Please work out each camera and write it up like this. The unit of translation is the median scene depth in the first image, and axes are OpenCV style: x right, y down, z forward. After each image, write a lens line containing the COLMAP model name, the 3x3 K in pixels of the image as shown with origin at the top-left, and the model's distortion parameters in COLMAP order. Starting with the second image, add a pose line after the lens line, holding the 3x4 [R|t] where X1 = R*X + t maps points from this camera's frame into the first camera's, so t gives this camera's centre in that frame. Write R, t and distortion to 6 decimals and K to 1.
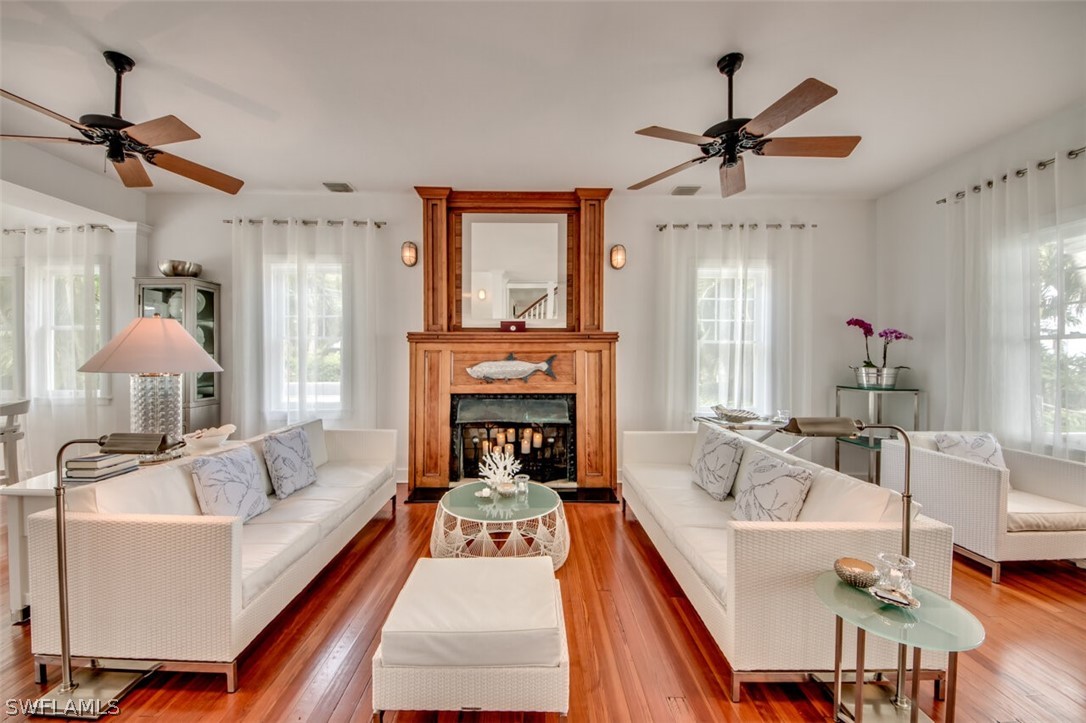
lens RADIAL K [[419.4, 0, 540.8], [0, 419.4, 358.6], [0, 0, 1]] dist [-0.002281, -0.001932]
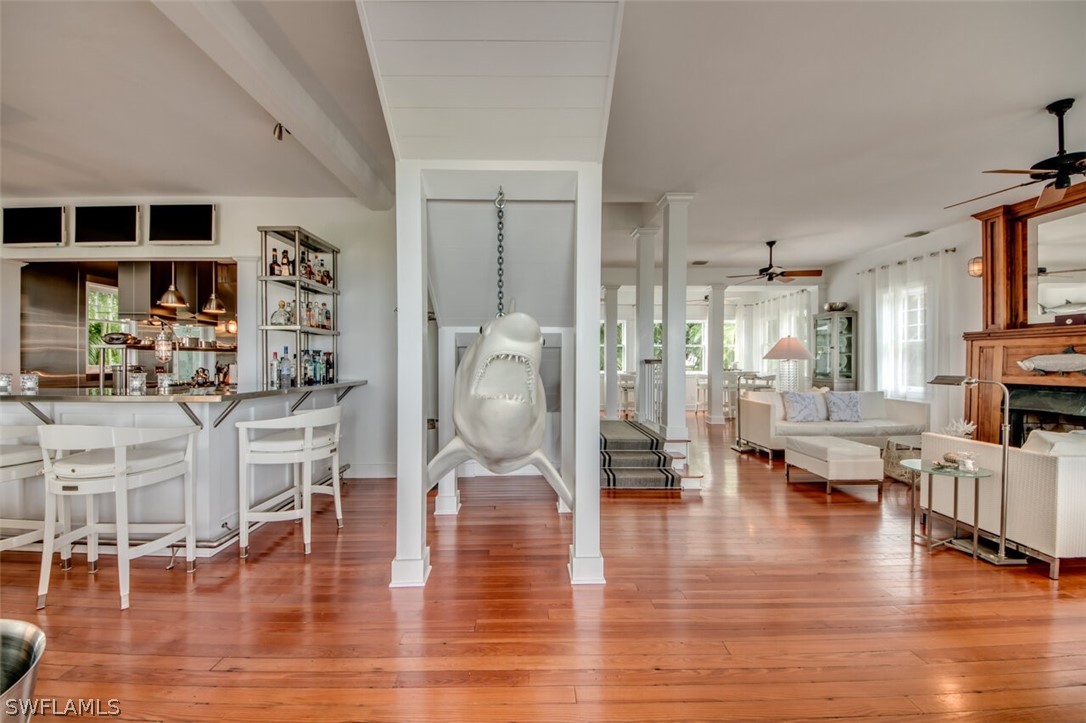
lens RADIAL K [[389.1, 0, 532.3], [0, 389.1, 369.4], [0, 0, 1]] dist [-0.018797, -0.002071]
pose [[-0.018343, 0.020455, -0.999623, 0.834565], [-0.016653, 0.999646, 0.020761, 0.044907], [0.999693, 0.017028, -0.017996, -0.271065]]
